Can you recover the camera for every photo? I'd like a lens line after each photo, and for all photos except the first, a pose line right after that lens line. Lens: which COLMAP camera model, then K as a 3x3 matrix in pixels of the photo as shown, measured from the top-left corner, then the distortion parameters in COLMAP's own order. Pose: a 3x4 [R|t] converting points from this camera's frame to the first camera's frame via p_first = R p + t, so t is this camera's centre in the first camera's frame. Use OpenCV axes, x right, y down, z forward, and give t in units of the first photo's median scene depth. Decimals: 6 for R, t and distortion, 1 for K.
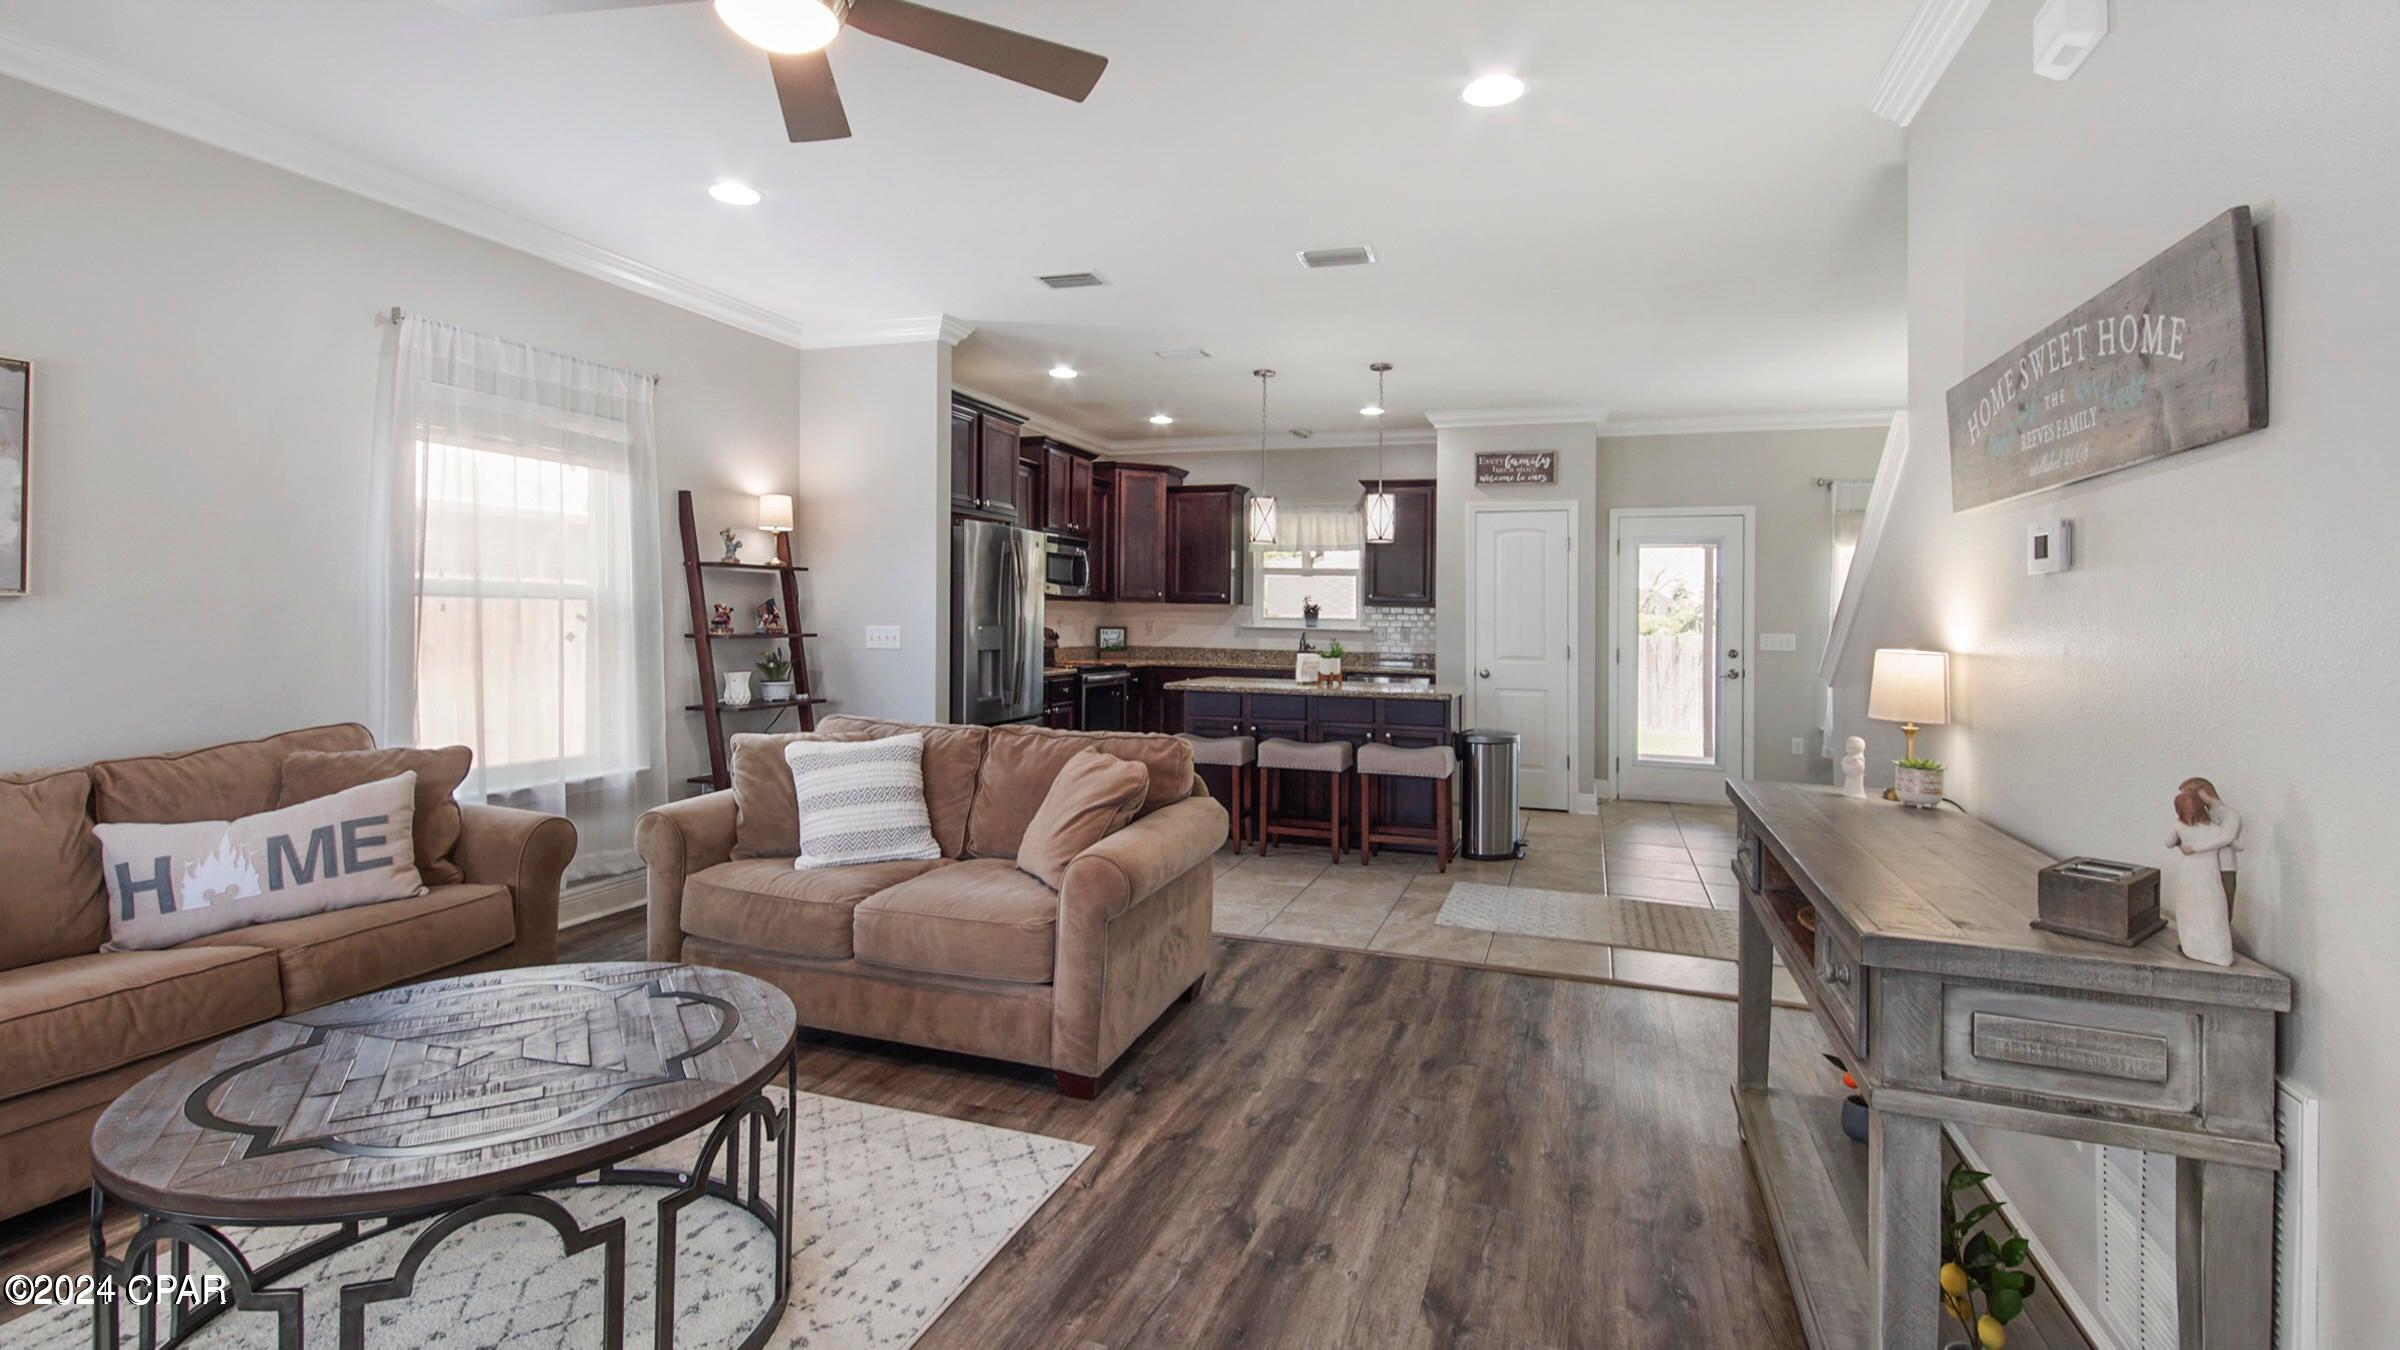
lens RADIAL K [[1079.4, 0, 1223.8], [0, 1079.4, 628.1], [0, 0, 1]] dist [0.007334, -0.005452]
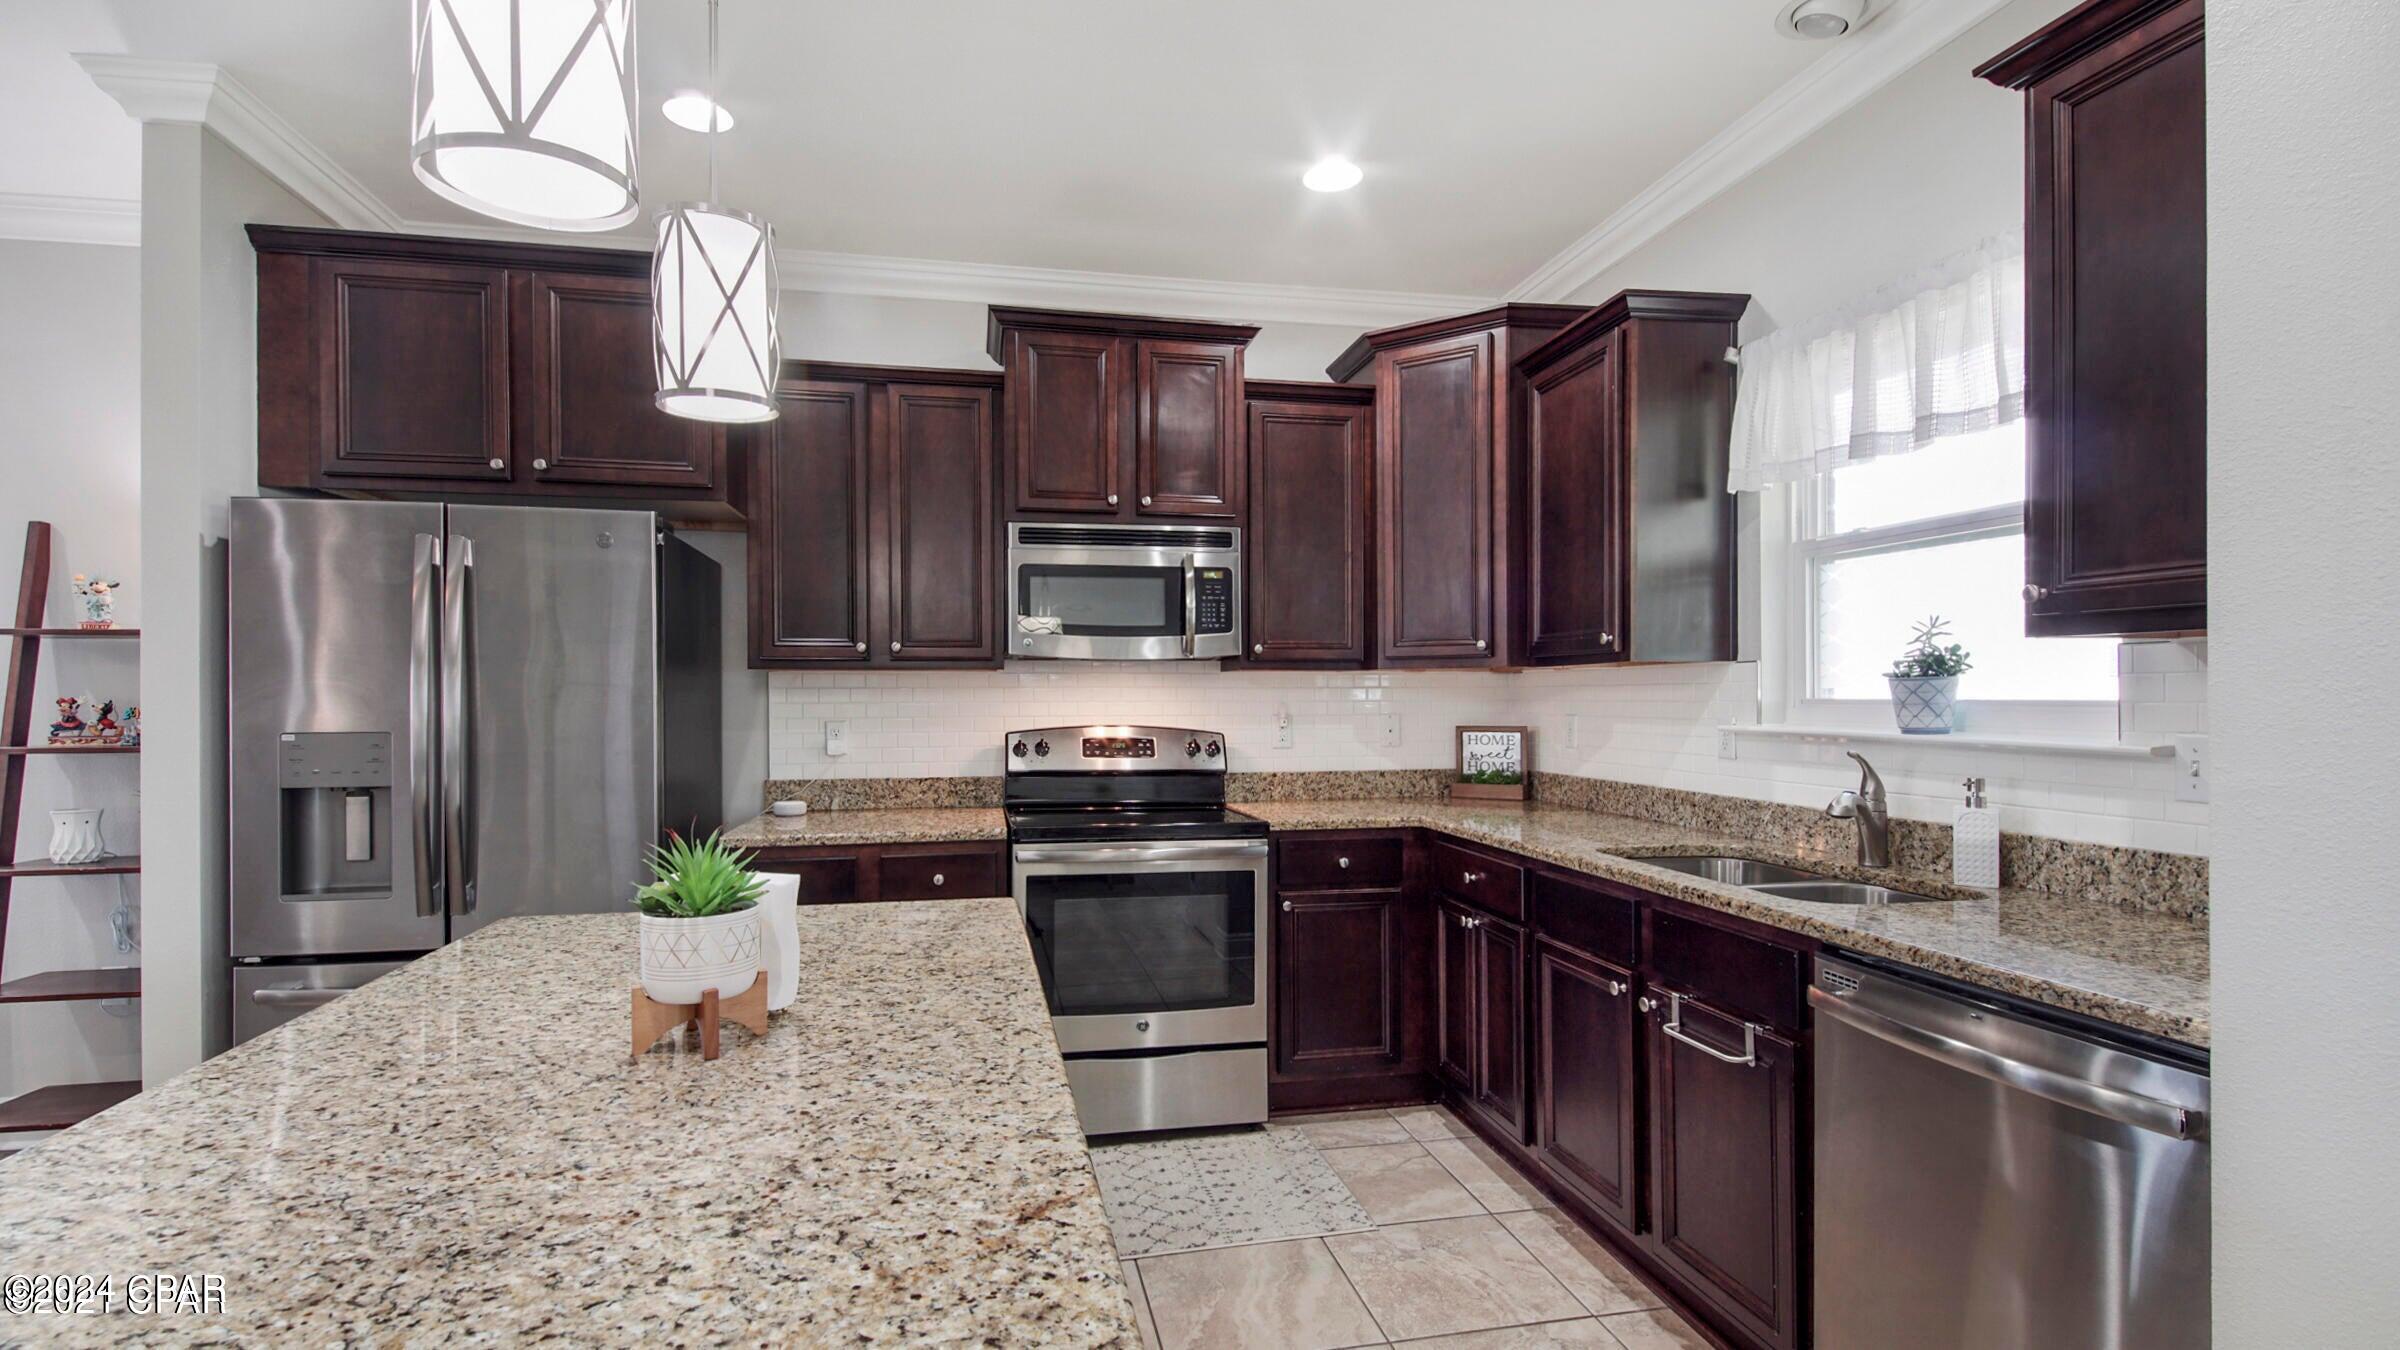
lens RADIAL K [[1079.4, 0, 1192.9], [0, 1079.4, 688.5], [0, 0, 1]] dist [0.007334, -0.005452]
pose [[0.507301, -0.022929, -0.861464, 0.220402], [-0.001115, 0.999628, -0.027262, -0.004689], [0.861768, 0.014790, 0.507086, 0.707972]]
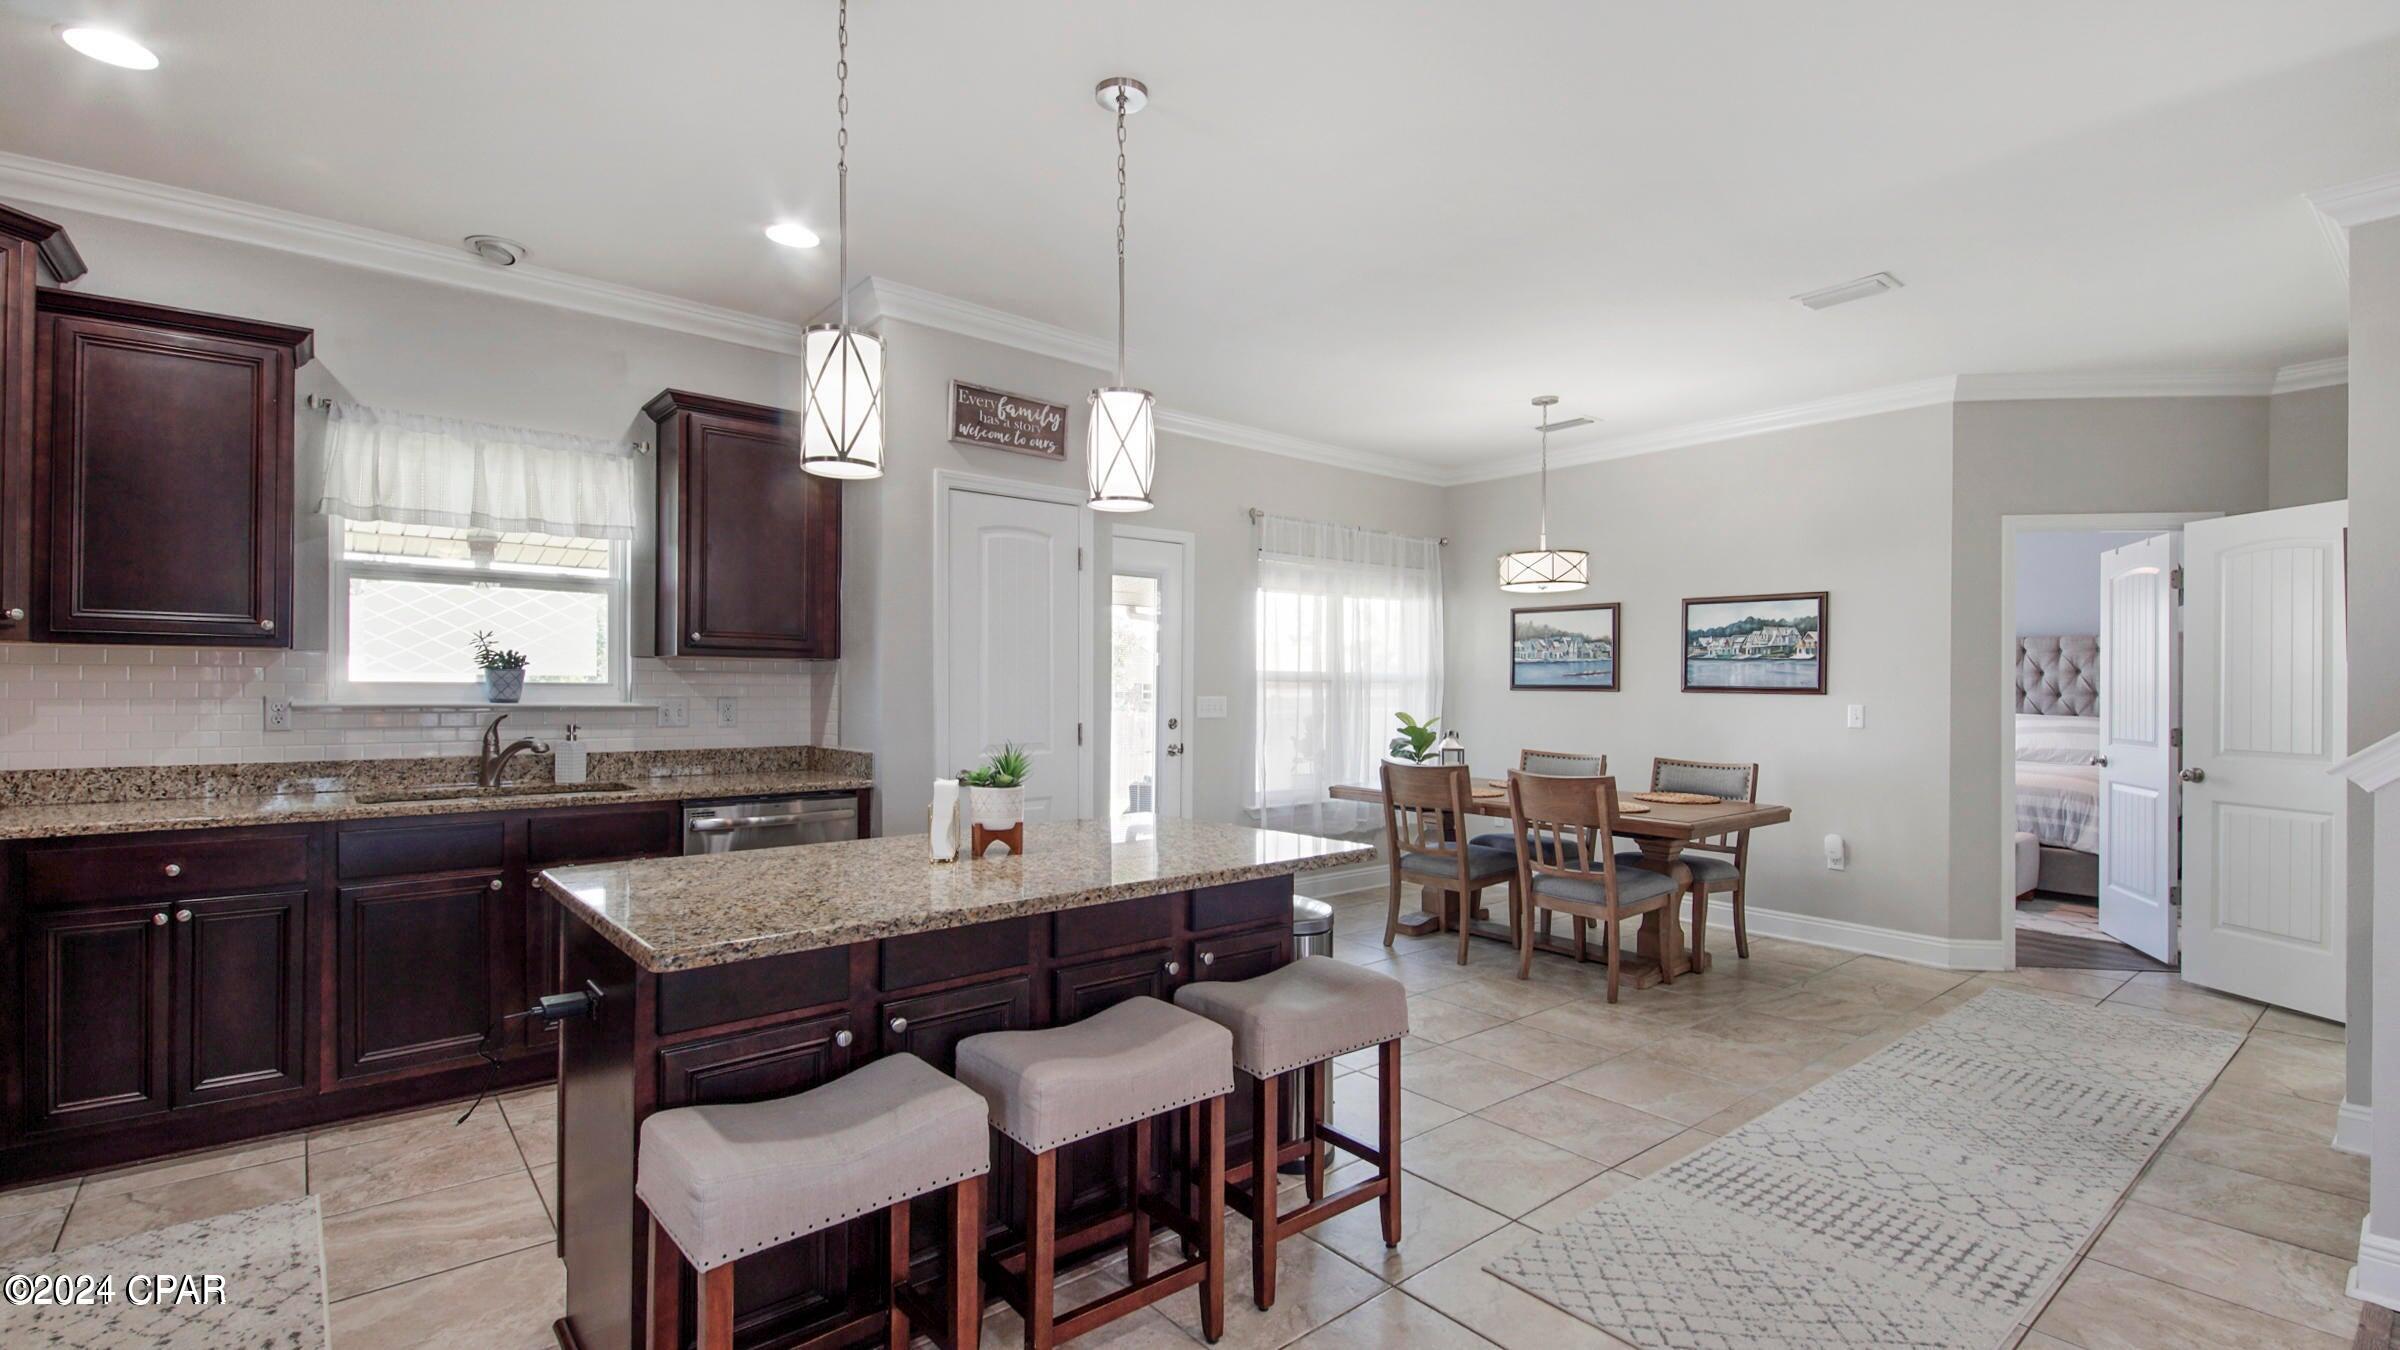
lens RADIAL K [[1079.4, 0, 1203.5], [0, 1079.4, 679.0], [0, 0, 1]] dist [0.007334, -0.005452]
pose [[0.523968, -0.011826, 0.851656, -0.146183], [0.002716, 0.999922, 0.012213, -0.015032], [-0.851734, -0.004087, 0.523959, 0.525725]]
